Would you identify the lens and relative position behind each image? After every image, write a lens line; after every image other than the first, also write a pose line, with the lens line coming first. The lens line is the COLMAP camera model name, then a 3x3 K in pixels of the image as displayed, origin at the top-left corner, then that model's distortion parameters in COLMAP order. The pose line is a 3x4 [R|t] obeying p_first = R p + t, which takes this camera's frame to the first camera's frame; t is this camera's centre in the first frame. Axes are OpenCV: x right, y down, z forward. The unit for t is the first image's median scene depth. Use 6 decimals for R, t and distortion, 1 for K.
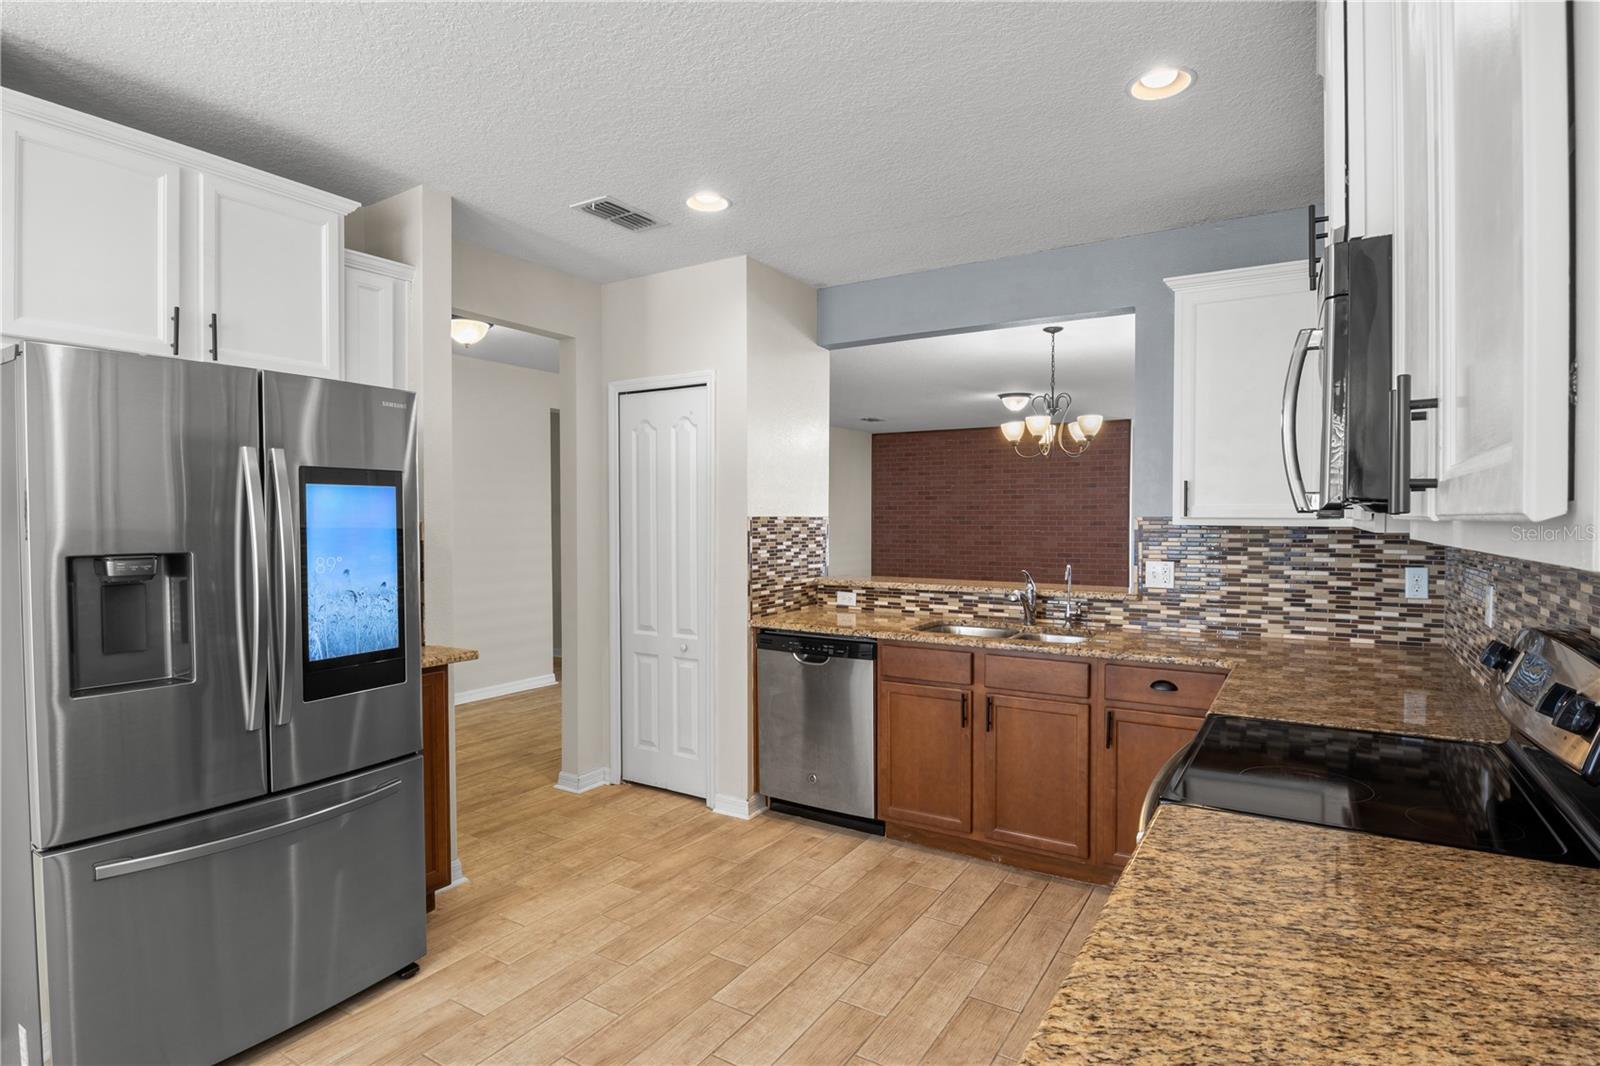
lens RADIAL K [[821.0, 0, 815.2], [0, 821.0, 536.1], [0, 0, 1]] dist [-0.013467, -0.000060]
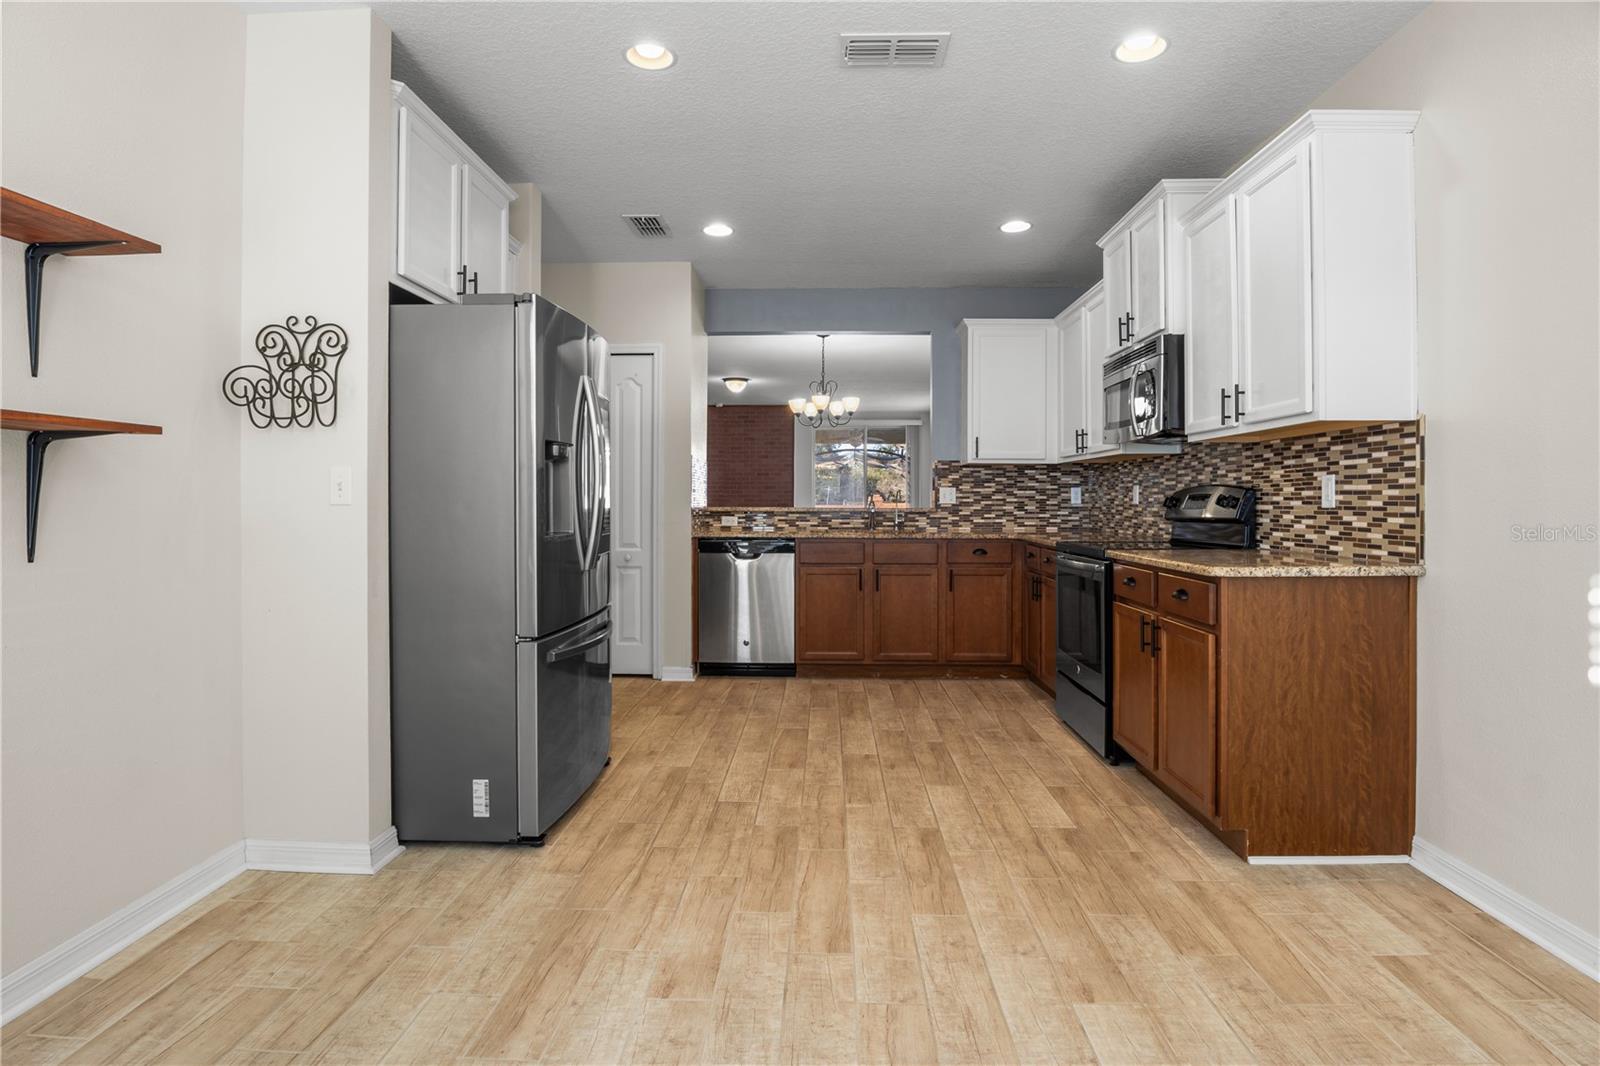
lens RADIAL K [[807.6, 0, 809.5], [0, 807.6, 502.5], [0, 0, 1]] dist [-0.012562, -0.001420]
pose [[0.866221, -0.000281, 0.499661, -0.664108], [0.010354, 0.999795, -0.017388, 0.091090], [-0.499553, 0.020236, 0.866047, -0.278727]]
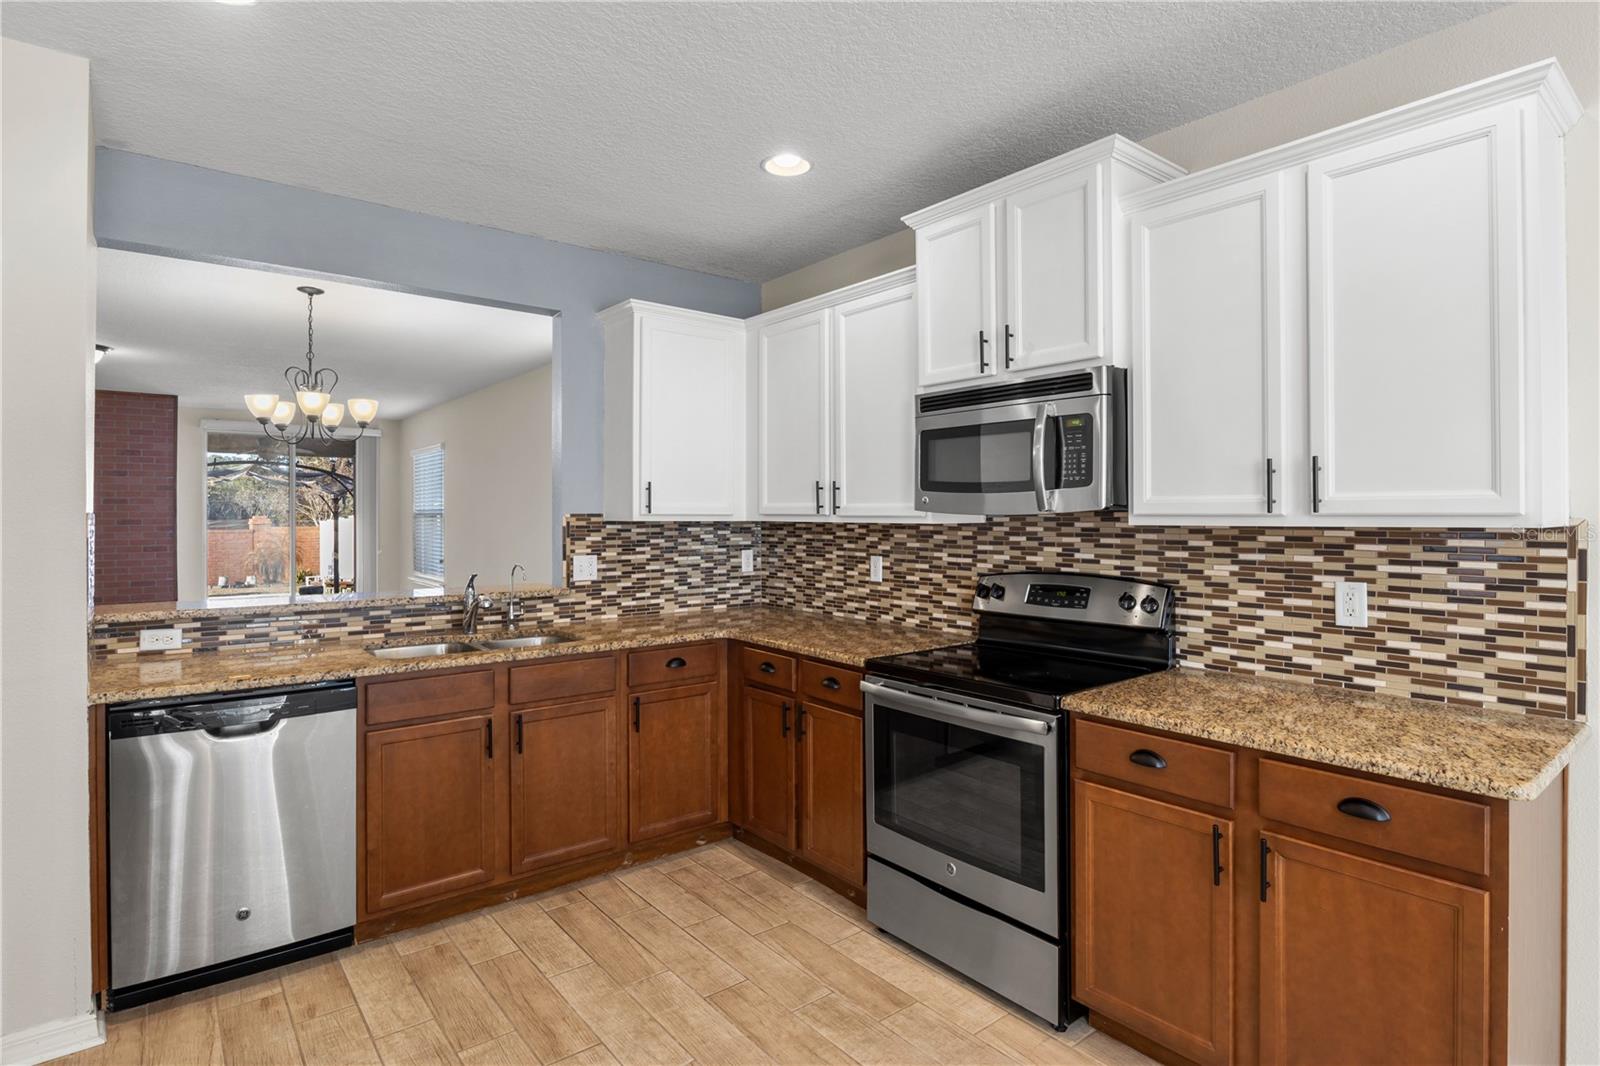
lens RADIAL K [[816.9, 0, 800.6], [0, 816.9, 513.0], [0, 0, 1]] dist [-0.012916, 0.000126]
pose [[0.342644, 0.001527, 0.939464, -0.508356], [0.021837, 0.999716, -0.009590, -0.008444], [-0.939211, 0.023801, 0.342514, 0.393146]]
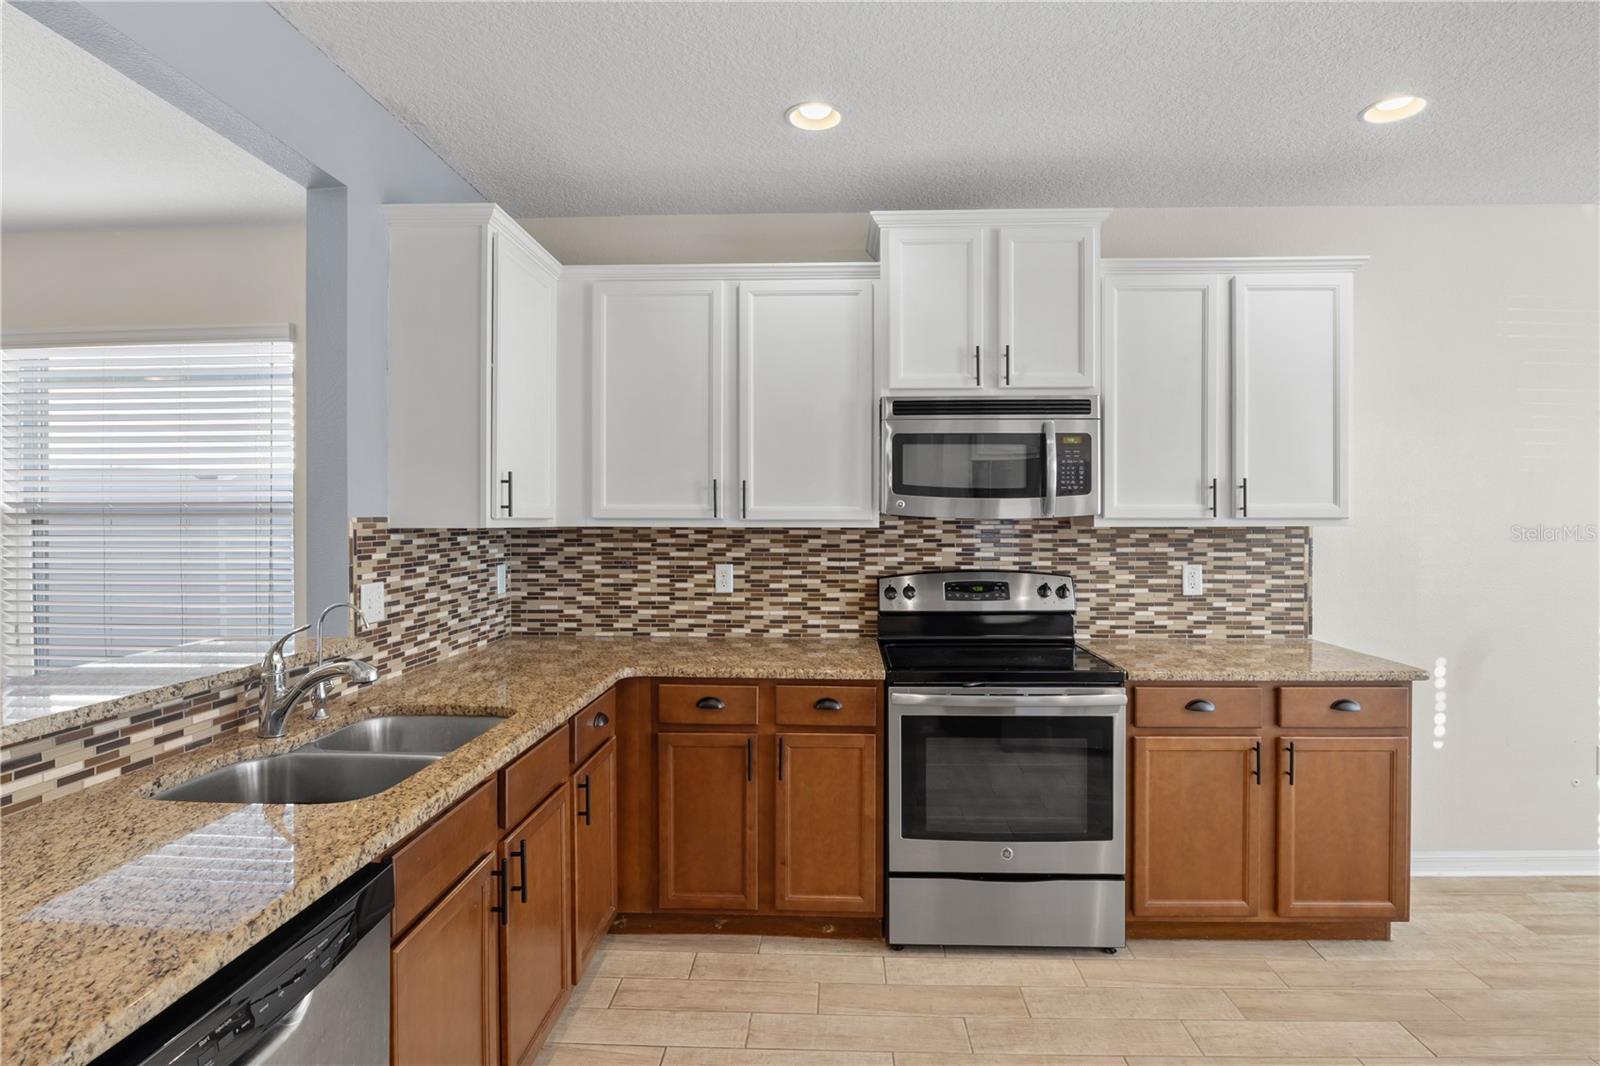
lens RADIAL K [[819.7, 0, 805.8], [0, 819.7, 518.5], [0, 0, 1]] dist [-0.017872, -0.000478]
pose [[-0.483579, -0.000889, 0.875300, -0.357979], [0.019993, 0.999727, 0.012060, -0.024420], [-0.875072, 0.023332, -0.483430, 1.069008]]
